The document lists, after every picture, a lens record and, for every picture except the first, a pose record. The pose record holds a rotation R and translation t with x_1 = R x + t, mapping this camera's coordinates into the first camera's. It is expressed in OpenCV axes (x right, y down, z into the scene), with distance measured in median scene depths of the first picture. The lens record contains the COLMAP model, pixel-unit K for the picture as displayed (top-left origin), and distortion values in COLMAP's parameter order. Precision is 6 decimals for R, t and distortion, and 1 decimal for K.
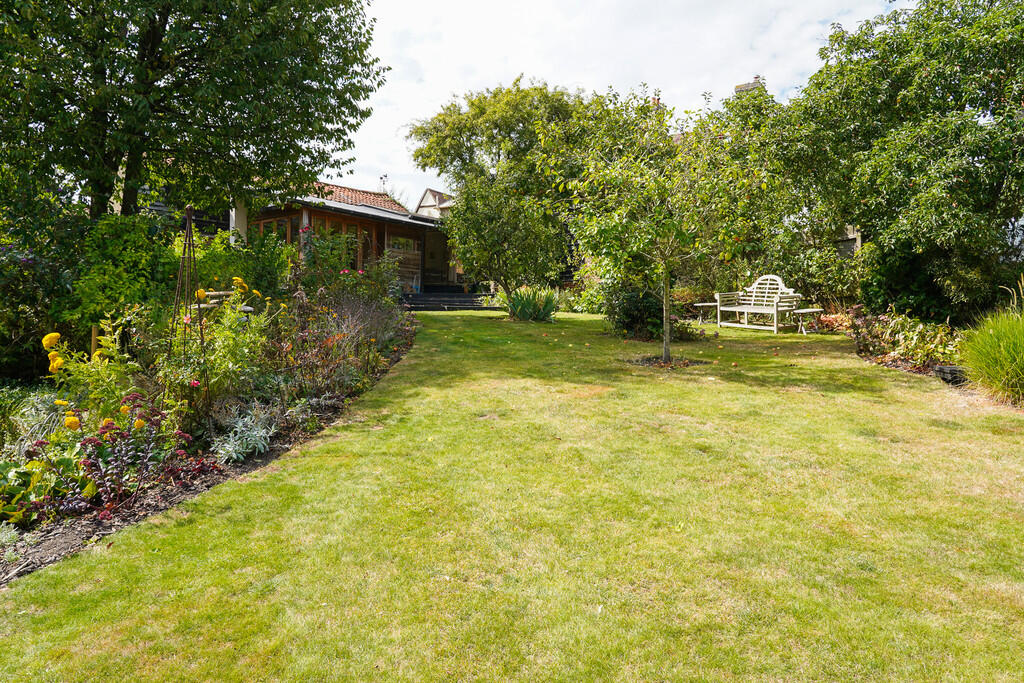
lens RADIAL K [[706.9, 0, 512.4], [0, 706.9, 342.2], [0, 0, 1]] dist [-0.010601, 0.002396]
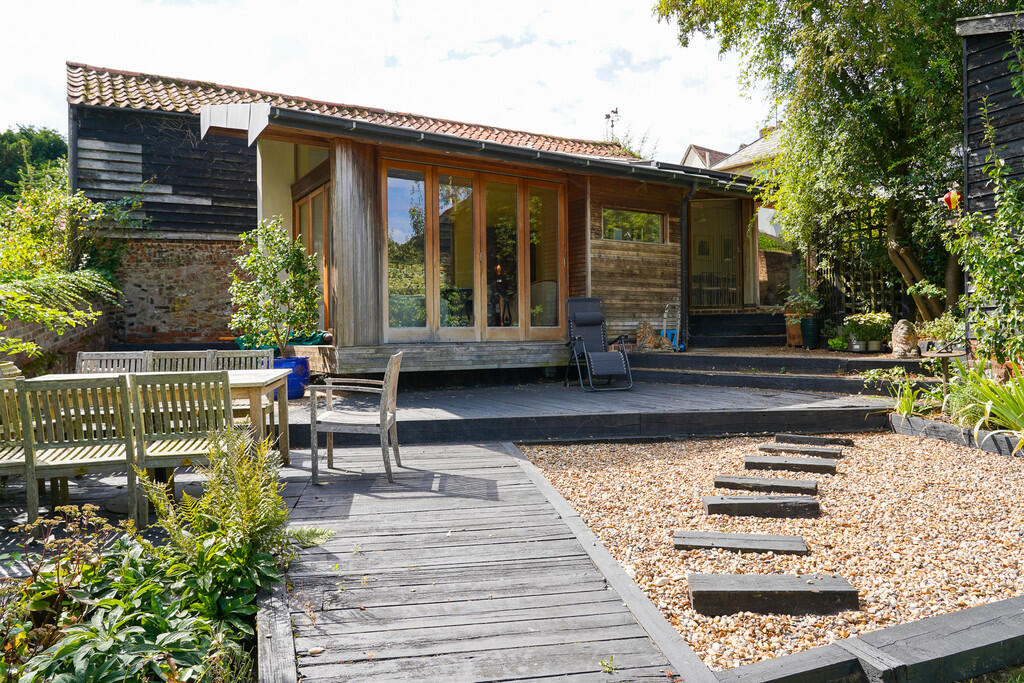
lens RADIAL K [[706.9, 0, 512.1], [0, 706.9, 341.0], [0, 0, 1]] dist [-0.010601, 0.002396]
pose [[0.932723, -0.013332, -0.360348, -0.070383], [0.016328, 0.999853, 0.005271, -0.071765], [0.360225, -0.010800, 0.932803, 0.556451]]
